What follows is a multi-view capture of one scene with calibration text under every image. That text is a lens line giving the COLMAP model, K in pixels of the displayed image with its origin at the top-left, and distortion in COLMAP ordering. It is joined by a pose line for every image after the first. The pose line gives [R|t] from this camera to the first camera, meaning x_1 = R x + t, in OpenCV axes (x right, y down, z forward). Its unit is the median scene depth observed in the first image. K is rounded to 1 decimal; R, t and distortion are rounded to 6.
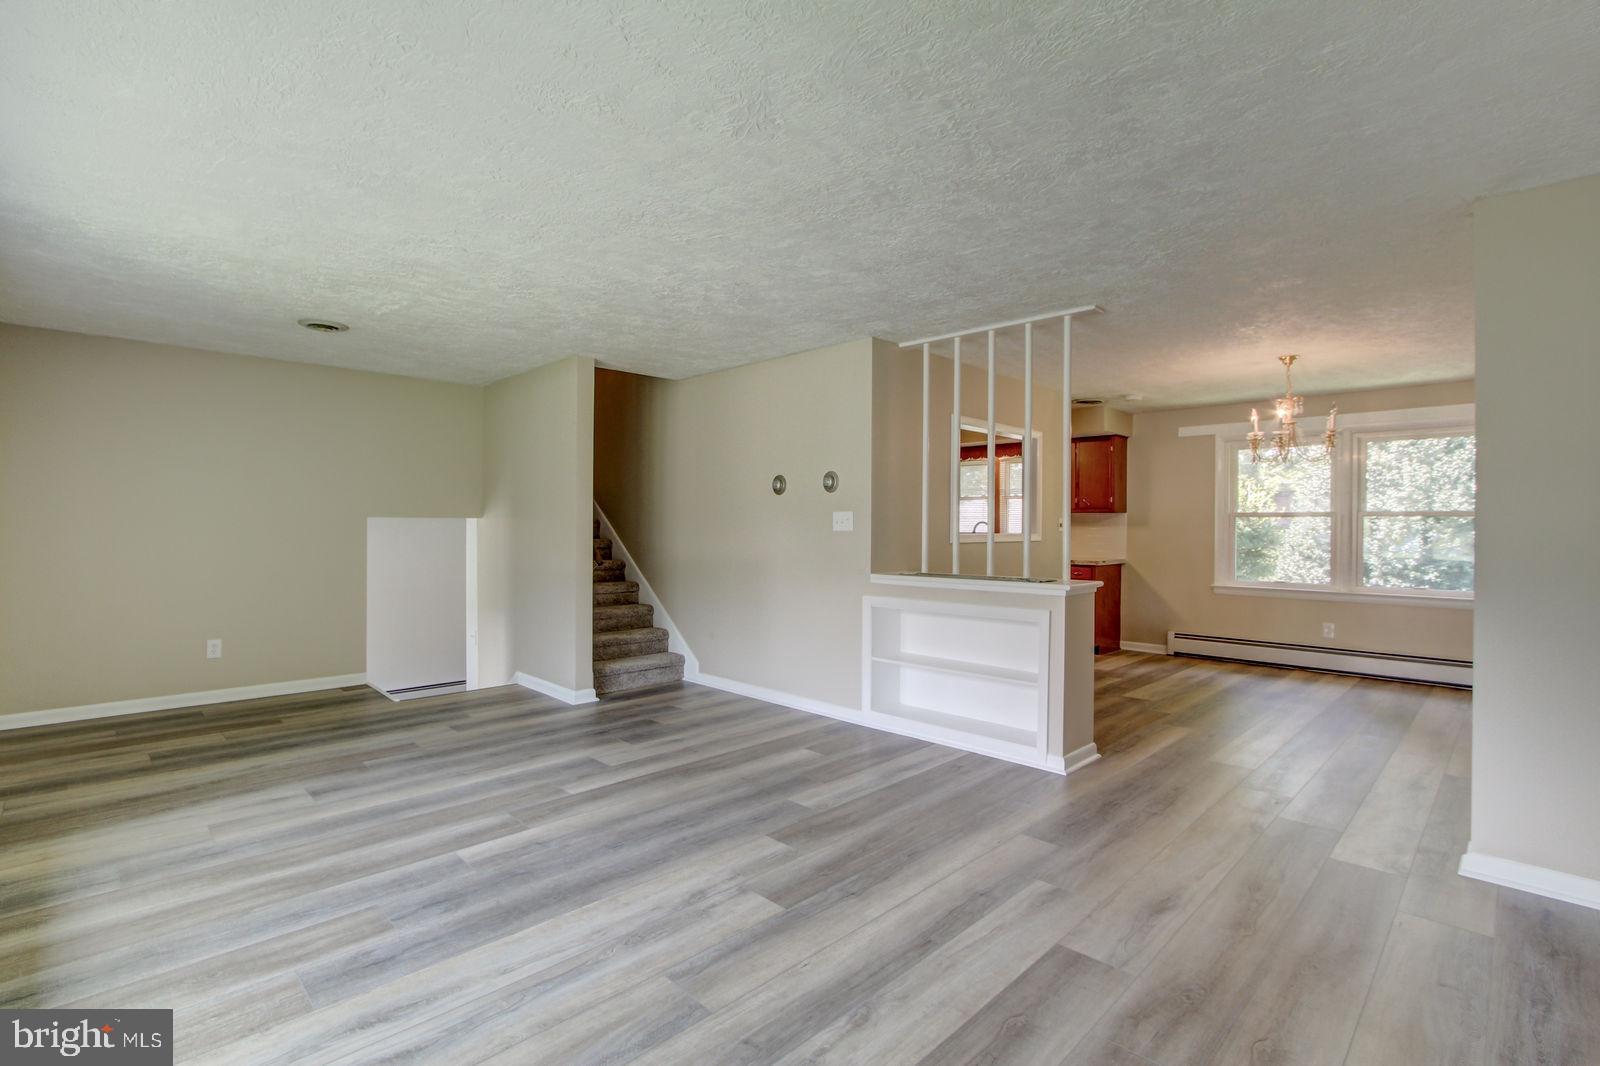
lens RADIAL K [[753.1, 0, 788.0], [0, 753.1, 528.9], [0, 0, 1]] dist [-0.016279, 0.000372]
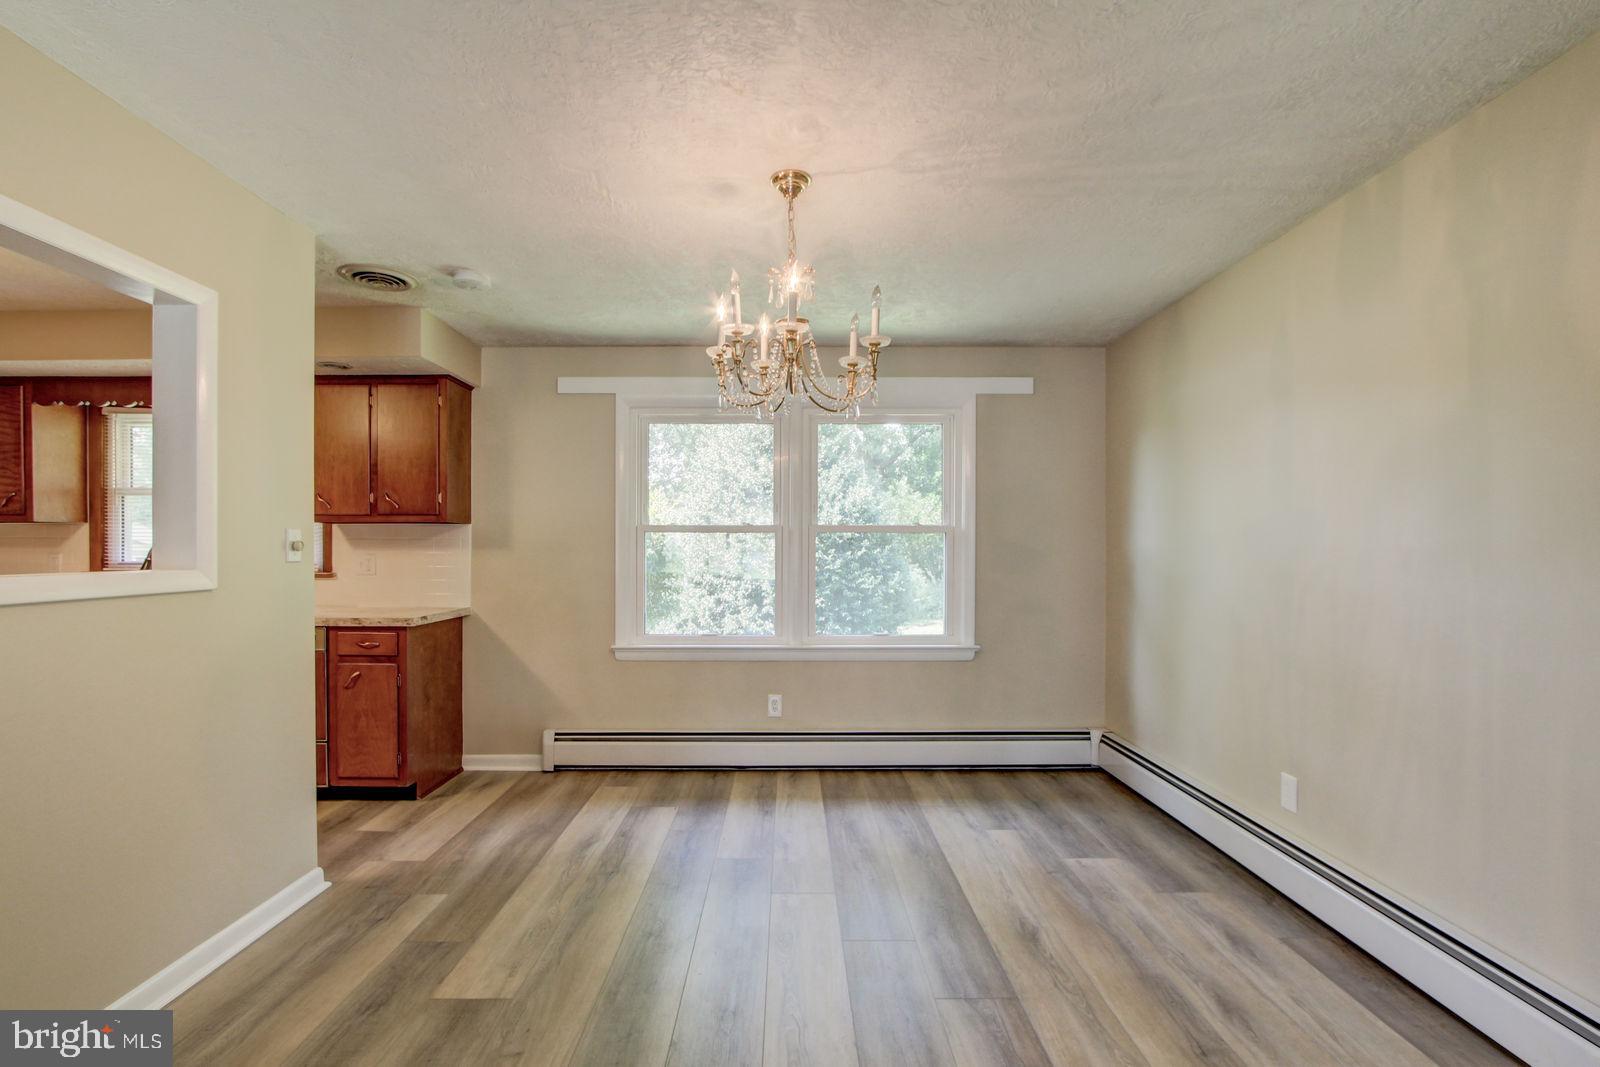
lens RADIAL K [[753.1, 0, 791.7], [0, 753.1, 543.7], [0, 0, 1]] dist [-0.016279, 0.000372]
pose [[0.703267, -0.000868, 0.710925, 0.232932], [0.008341, 0.999941, -0.007030, -0.001012], [-0.710876, 0.010874, 0.703233, 0.460782]]
